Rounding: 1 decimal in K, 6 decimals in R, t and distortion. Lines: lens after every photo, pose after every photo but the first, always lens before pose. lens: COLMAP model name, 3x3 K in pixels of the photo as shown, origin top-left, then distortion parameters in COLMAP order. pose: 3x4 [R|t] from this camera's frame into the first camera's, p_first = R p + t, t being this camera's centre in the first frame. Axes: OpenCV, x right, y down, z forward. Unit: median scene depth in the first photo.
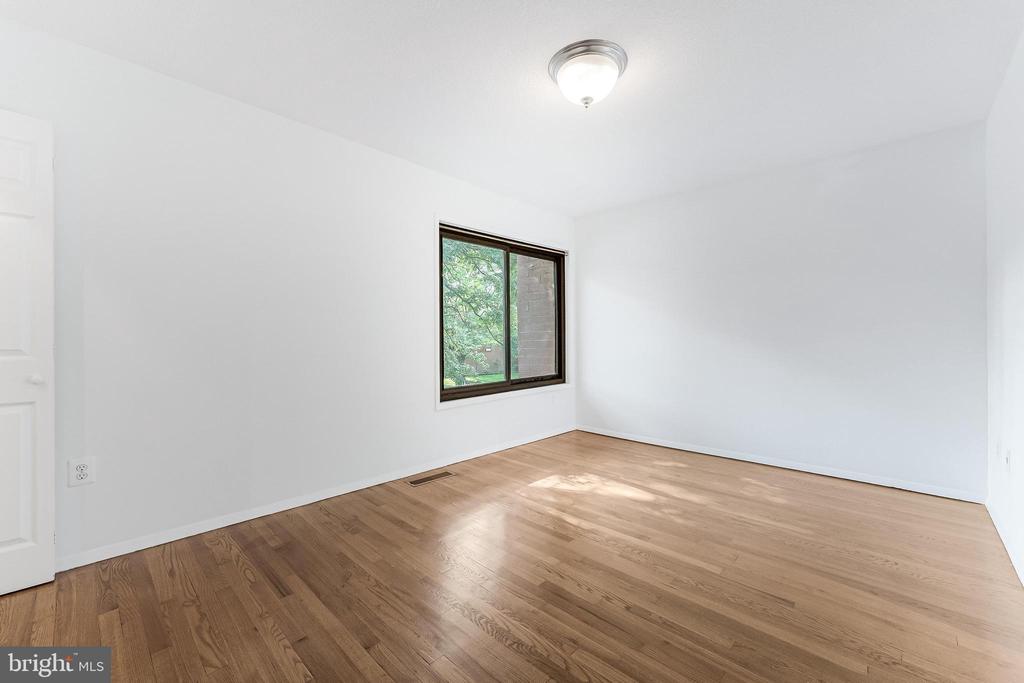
lens RADIAL K [[413.5, 0, 515.5], [0, 413.5, 336.2], [0, 0, 1]] dist [-0.001651, -0.000677]
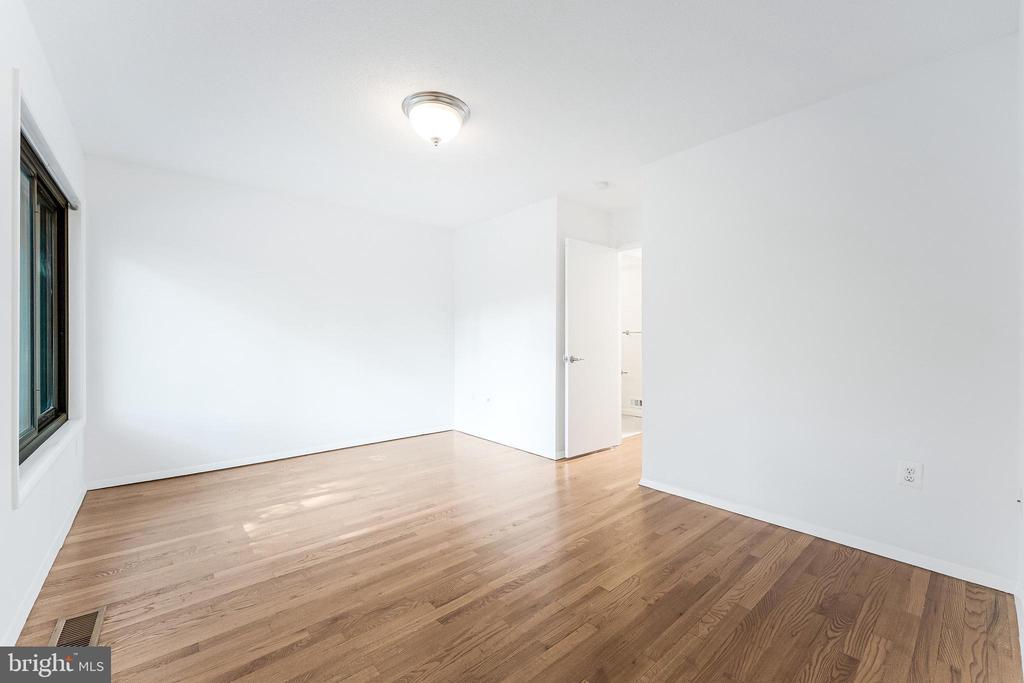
lens RADIAL K [[413.5, 0, 515.5], [0, 413.5, 336.2], [0, 0, 1]] dist [-0.001651, -0.000677]
pose [[0.091676, 0.012318, 0.995713, -0.798818], [-0.002923, 0.999923, -0.012101, -0.005511], [-0.995785, -0.001801, 0.091705, 0.560851]]
